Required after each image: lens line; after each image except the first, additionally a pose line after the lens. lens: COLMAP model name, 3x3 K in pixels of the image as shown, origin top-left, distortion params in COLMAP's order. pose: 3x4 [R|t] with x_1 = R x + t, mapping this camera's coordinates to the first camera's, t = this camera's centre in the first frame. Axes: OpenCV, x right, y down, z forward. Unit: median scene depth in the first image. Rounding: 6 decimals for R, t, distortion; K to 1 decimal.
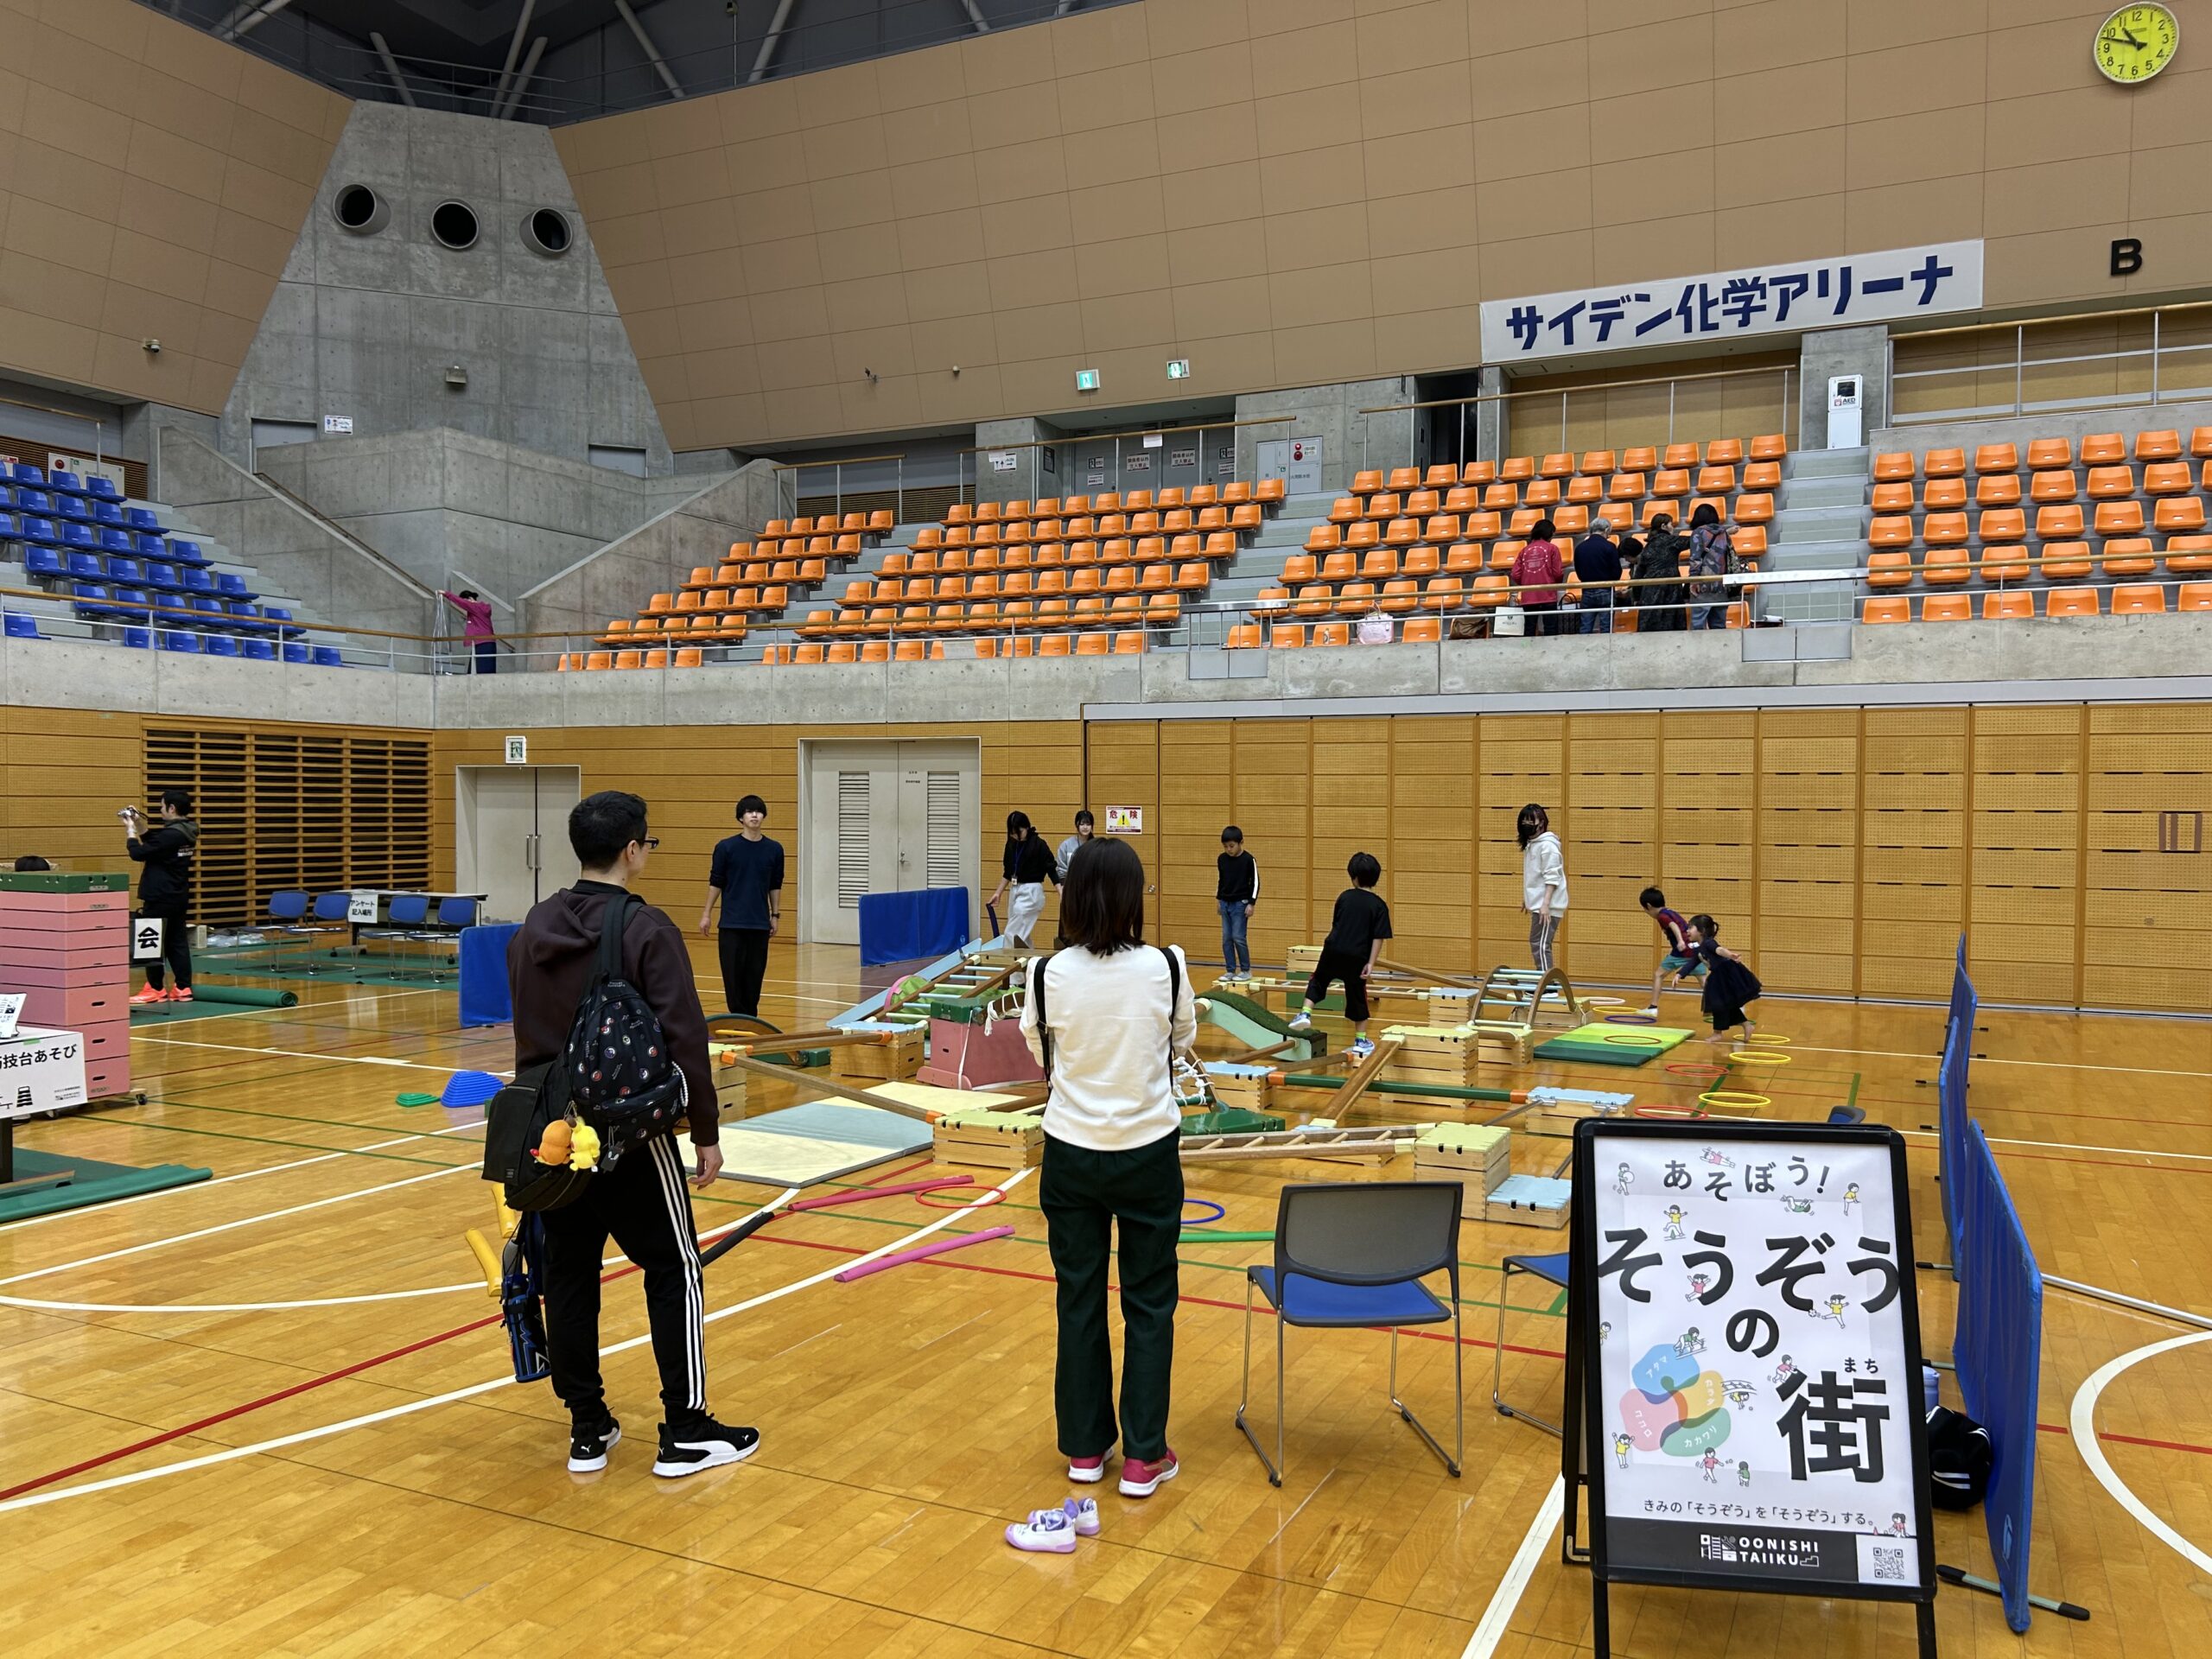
lens RADIAL K [[1667.5, 0, 1142.5], [0, 1667.5, 840.9], [0, 0, 1]] dist [0.058616, -0.055909]
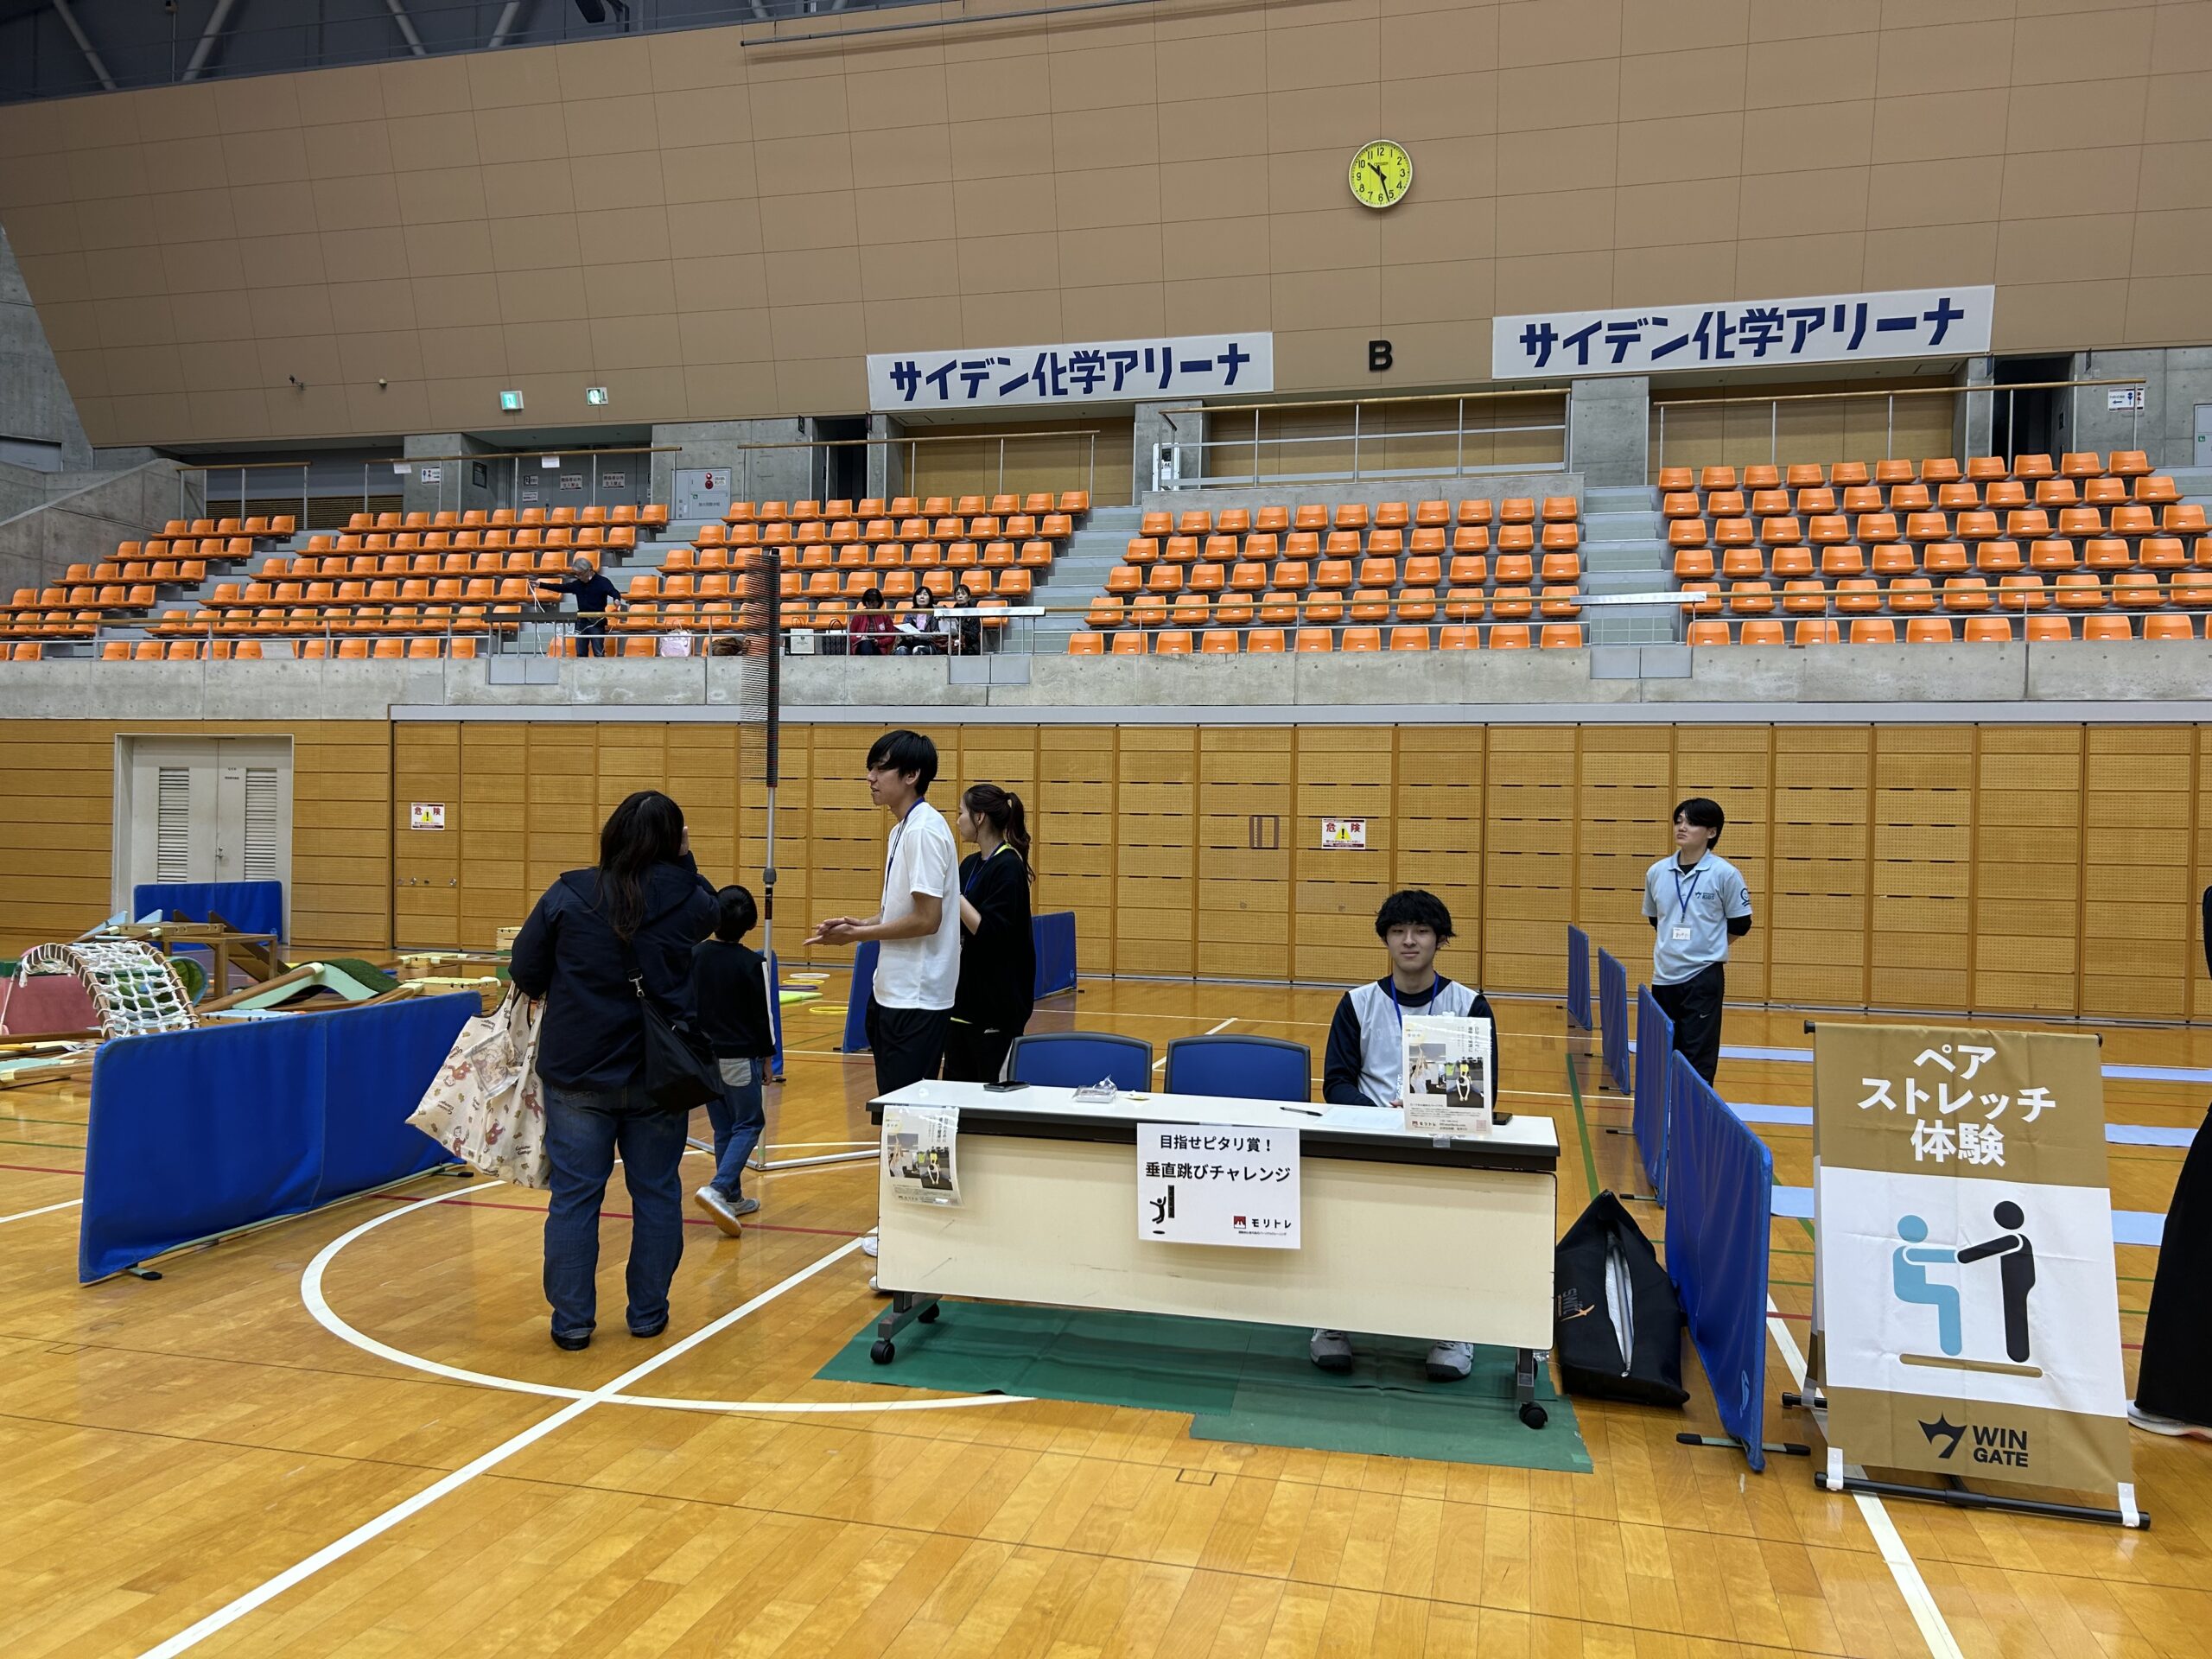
lens RADIAL K [[1667.5, 0, 1111.2], [0, 1667.5, 853.2], [0, 0, 1]] dist [0.058616, -0.055909]
pose [[0.983124, 0.011357, 0.182588, 0.164668], [-0.009174, 0.999876, -0.012795, 0.015350], [-0.182711, 0.010904, 0.983106, -0.095416]]
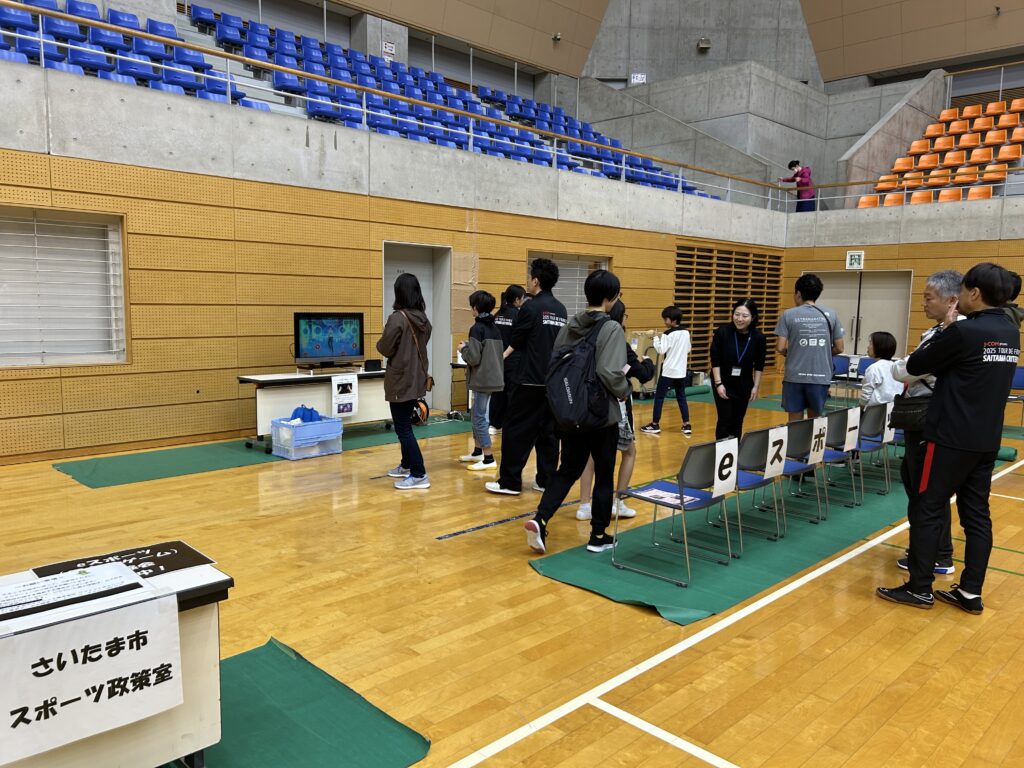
lens RADIAL K [[772.0, 0, 544.1], [0, 772.0, 381.9], [0, 0, 1]] dist [0.058616, -0.055909]
pose [[0.948949, 0.044920, -0.312214, -0.377490], [-0.017879, 0.995877, 0.088939, -0.001632], [0.314922, -0.078817, 0.945839, 0.217191]]
